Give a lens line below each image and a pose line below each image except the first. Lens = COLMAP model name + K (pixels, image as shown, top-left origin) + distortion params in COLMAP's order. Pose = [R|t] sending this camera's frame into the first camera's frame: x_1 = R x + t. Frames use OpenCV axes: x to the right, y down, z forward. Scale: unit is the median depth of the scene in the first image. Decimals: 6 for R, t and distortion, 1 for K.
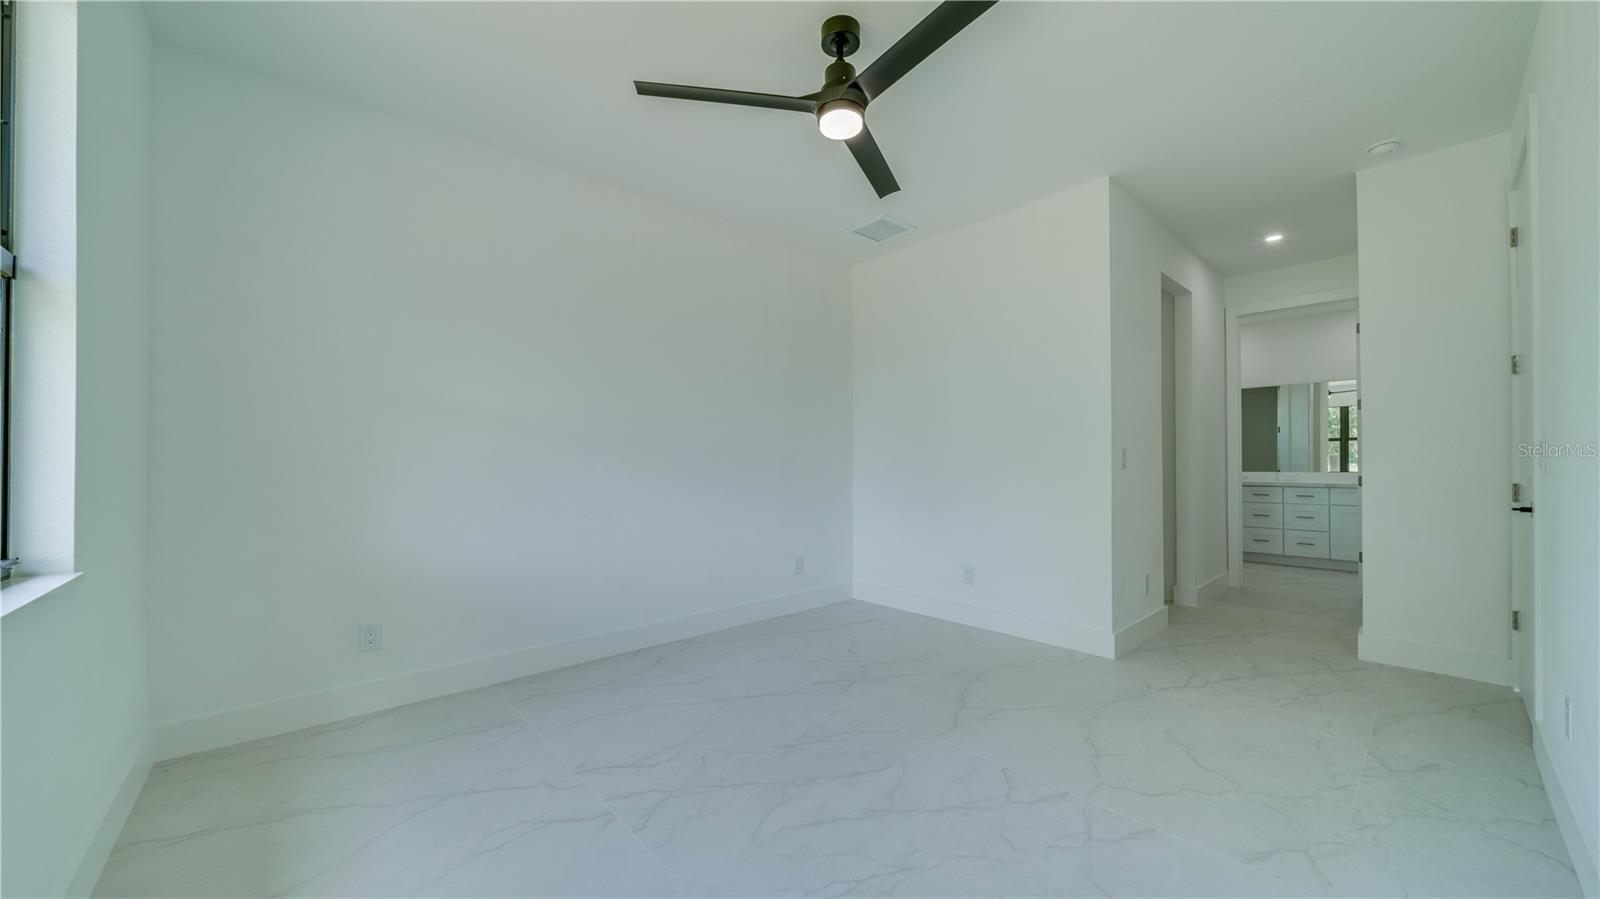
lens RADIAL K [[554.1, 0, 800.0], [0, 554.1, 449.5], [0, 0, 1]] dist [-0.000349, -0.000009]
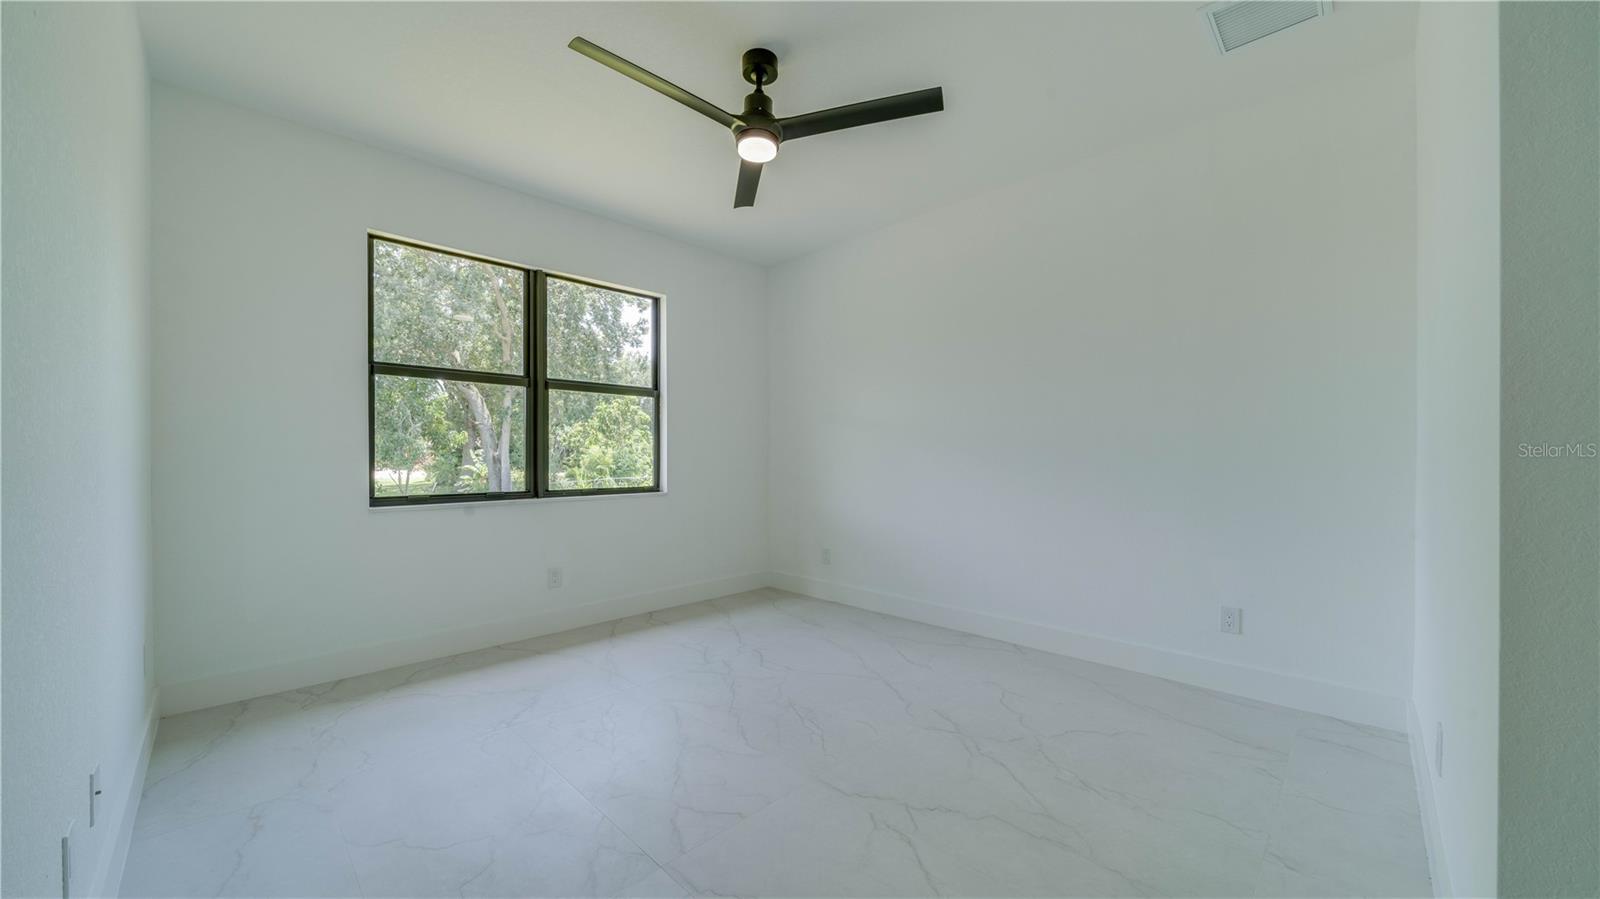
lens RADIAL K [[554.5, 0, 798.6], [0, 554.5, 460.1], [0, 0, 1]] dist [0.000042, 0.000017]
pose [[0.108806, 0.014440, -0.993958, 0.883044], [0.019751, 0.999666, 0.016685, 0.021781], [0.993867, -0.021447, 0.108485, 0.739832]]
